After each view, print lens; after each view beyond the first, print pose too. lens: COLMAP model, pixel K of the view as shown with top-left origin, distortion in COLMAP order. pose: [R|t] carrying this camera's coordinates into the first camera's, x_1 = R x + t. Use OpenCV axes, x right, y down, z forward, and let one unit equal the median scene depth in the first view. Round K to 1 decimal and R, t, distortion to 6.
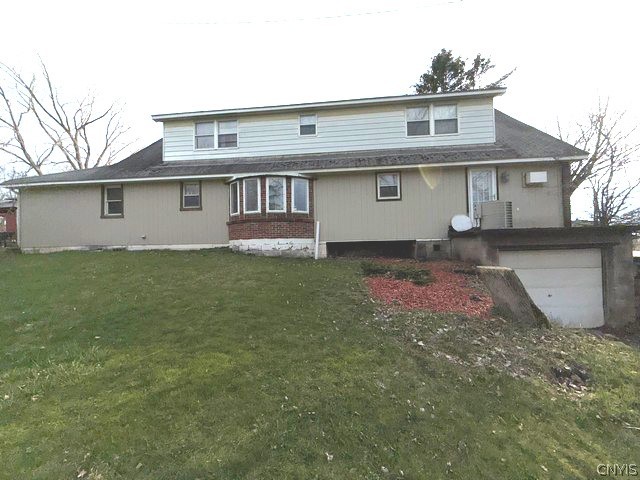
lens RADIAL K [[253.9, 0, 321.8], [0, 253.9, 242.3], [0, 0, 1]] dist [-0.000874, -0.000490]
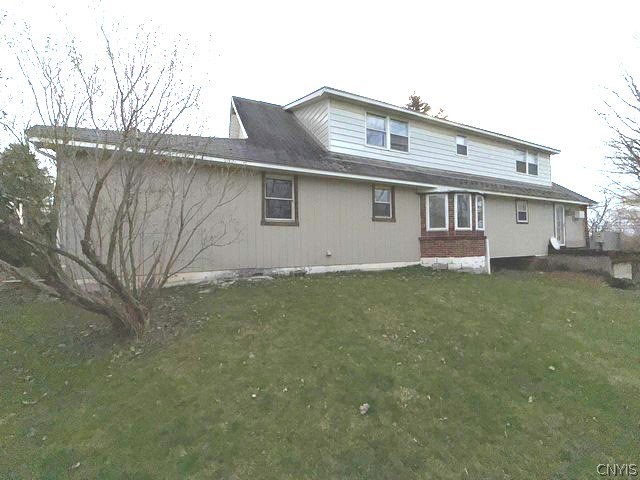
lens RADIAL K [[253.9, 0, 316.0], [0, 253.9, 240.5], [0, 0, 1]] dist [-0.000874, -0.000490]
pose [[0.860952, 0.014301, 0.508486, -1.164327], [-0.010712, 0.999893, -0.009985, -0.055594], [-0.508574, 0.003150, 0.861013, 0.428394]]
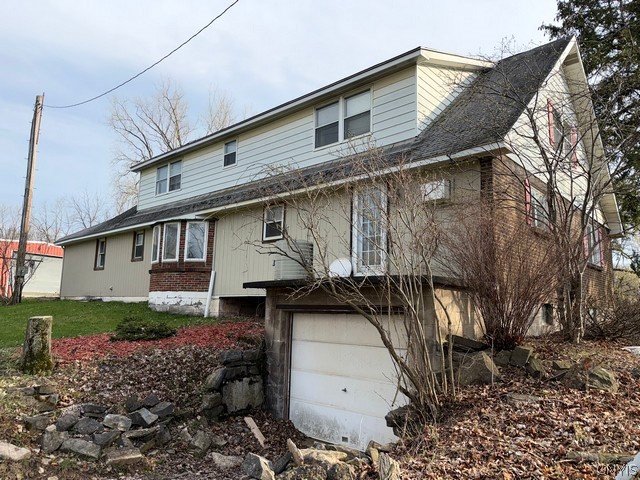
lens RADIAL K [[450.7, 0, 321.1], [0, 450.7, 237.8], [0, 0, 1]] dist [0.015528, -0.025572]
pose [[0.812251, -0.056142, -0.580600, 1.081119], [-0.021308, 0.991837, -0.125716, -0.012134], [0.582919, 0.114484, 0.804424, 0.024711]]
